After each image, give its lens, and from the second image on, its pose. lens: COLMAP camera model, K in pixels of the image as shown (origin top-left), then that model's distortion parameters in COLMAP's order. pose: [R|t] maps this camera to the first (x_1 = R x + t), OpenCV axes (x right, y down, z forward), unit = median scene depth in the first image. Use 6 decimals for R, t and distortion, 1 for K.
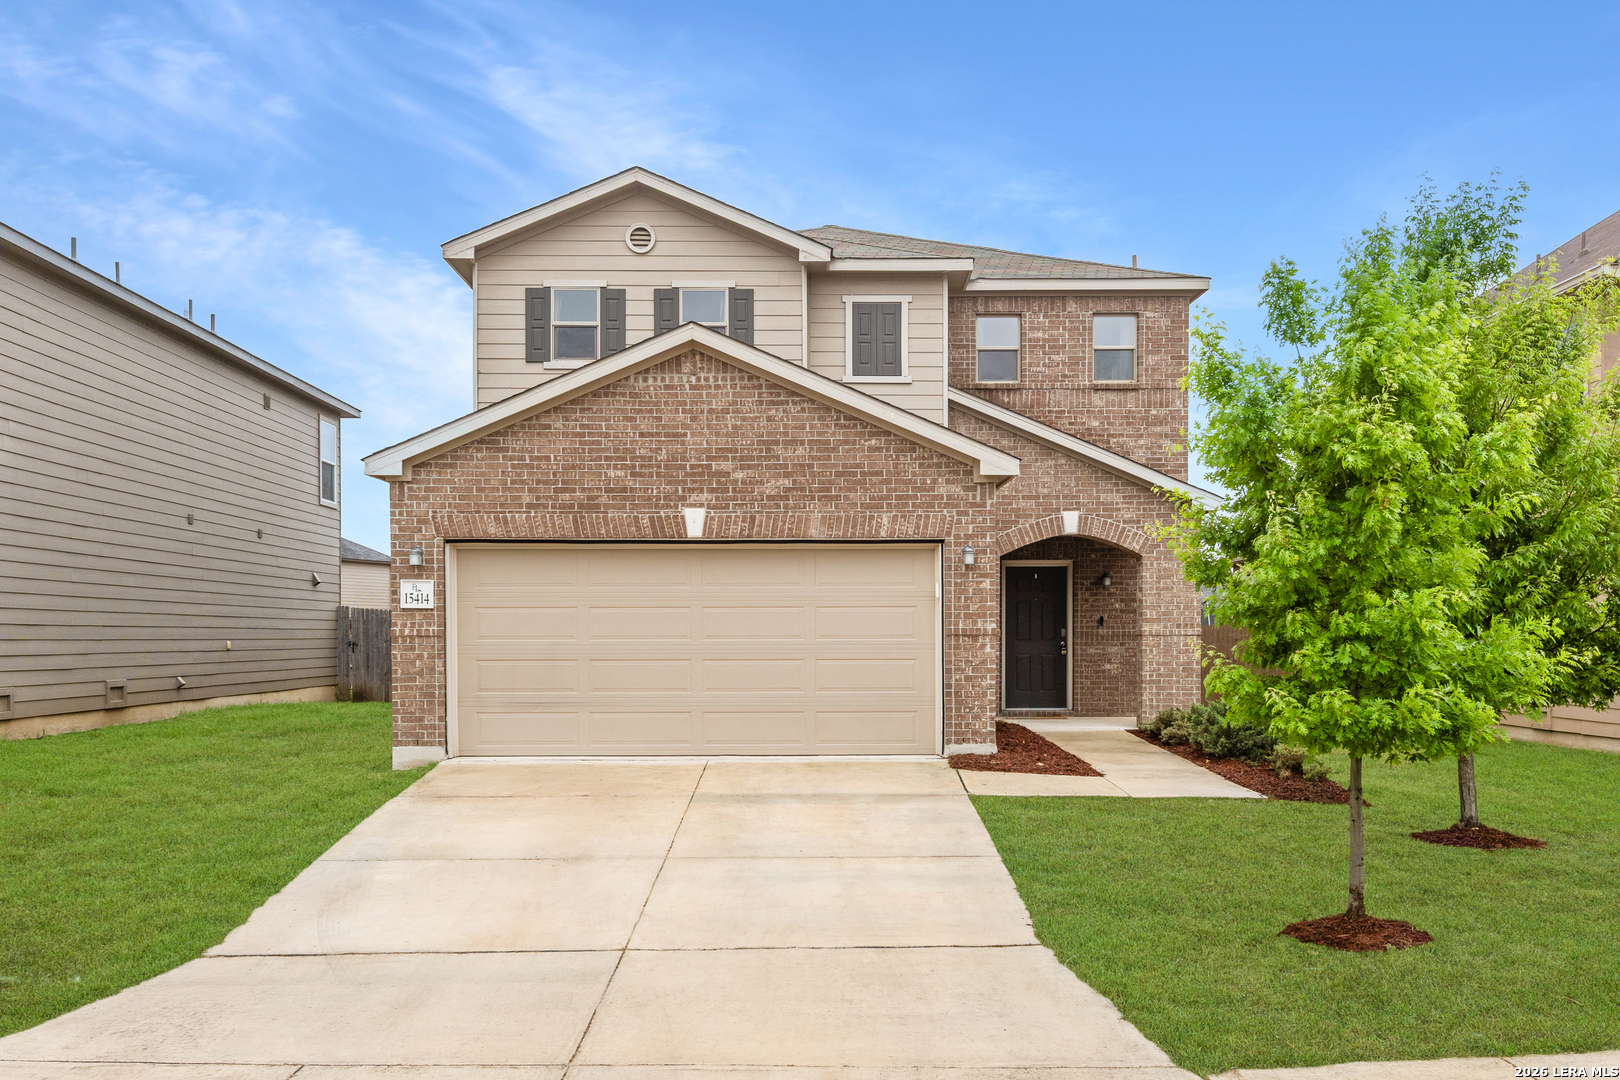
lens RADIAL K [[1538.1, 0, 813.1], [0, 1538.1, 641.0], [0, 0, 1]] dist [0.006707, 0.000000]
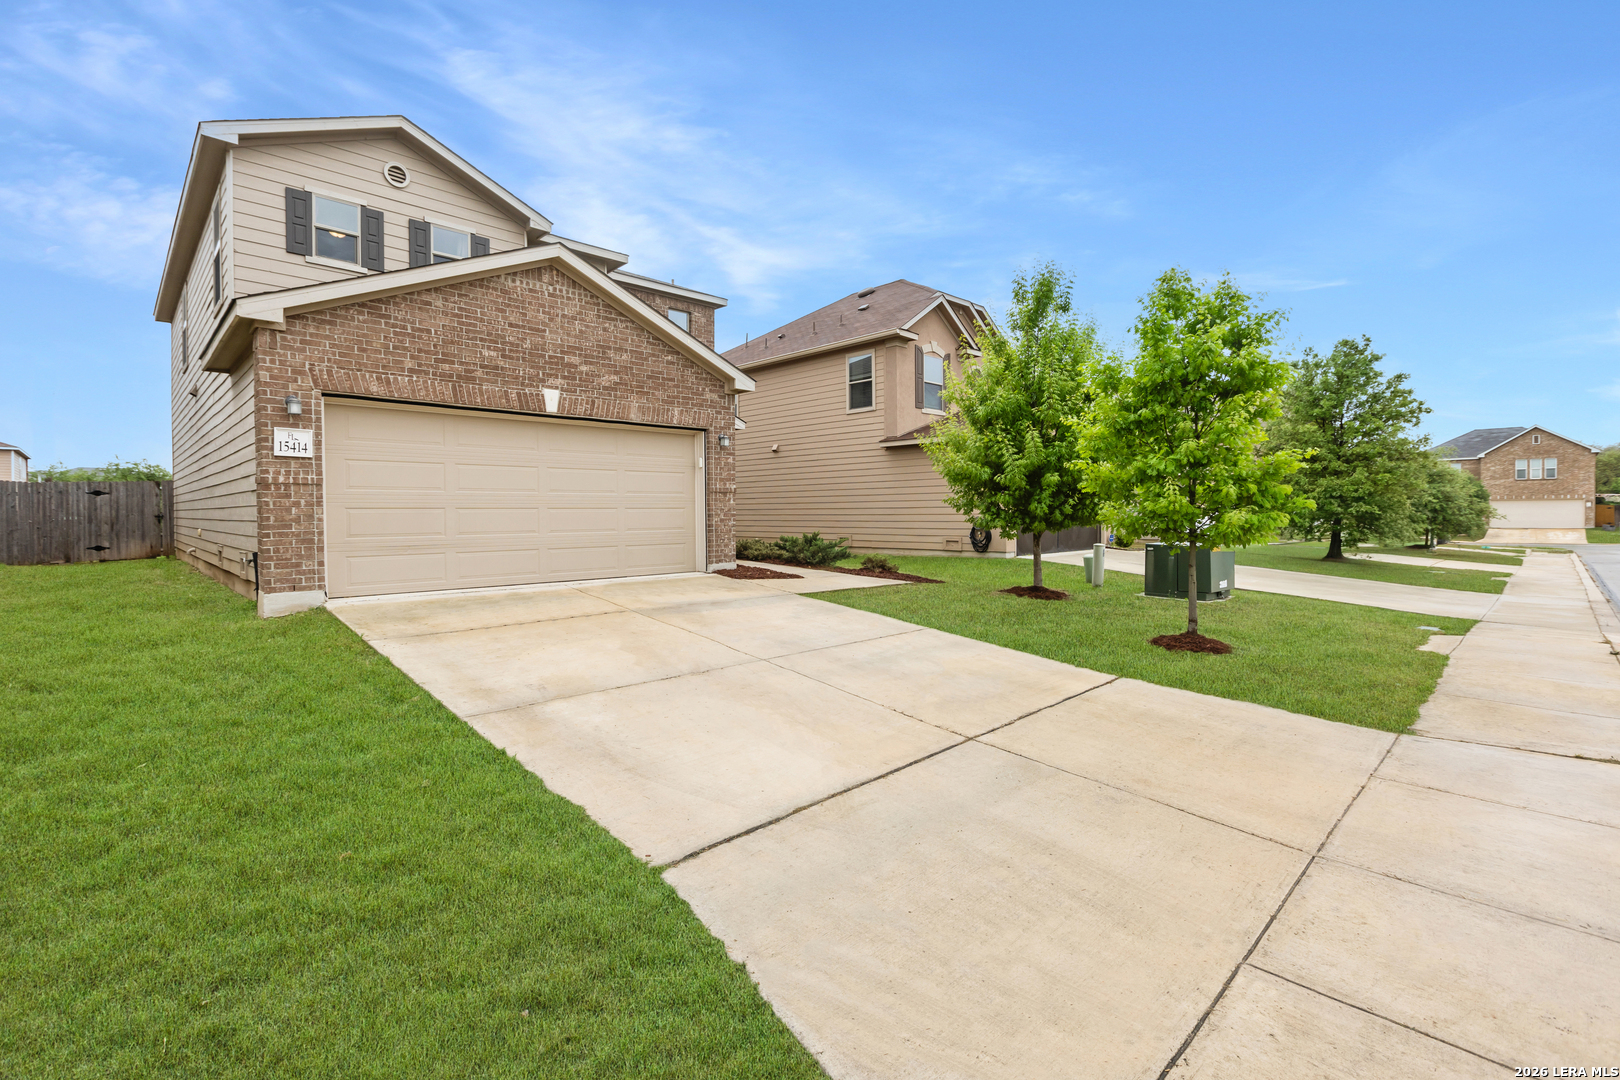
lens RADIAL K [[739.5, 0, 810.9], [0, 739.5, 517.1], [0, 0, 1]] dist [0.002777, 0.000205]
pose [[0.721433, -0.006588, 0.692453, -0.348032], [0.006660, 0.999975, 0.002575, 0.019838], [-0.692452, 0.002755, 0.721458, 0.405209]]
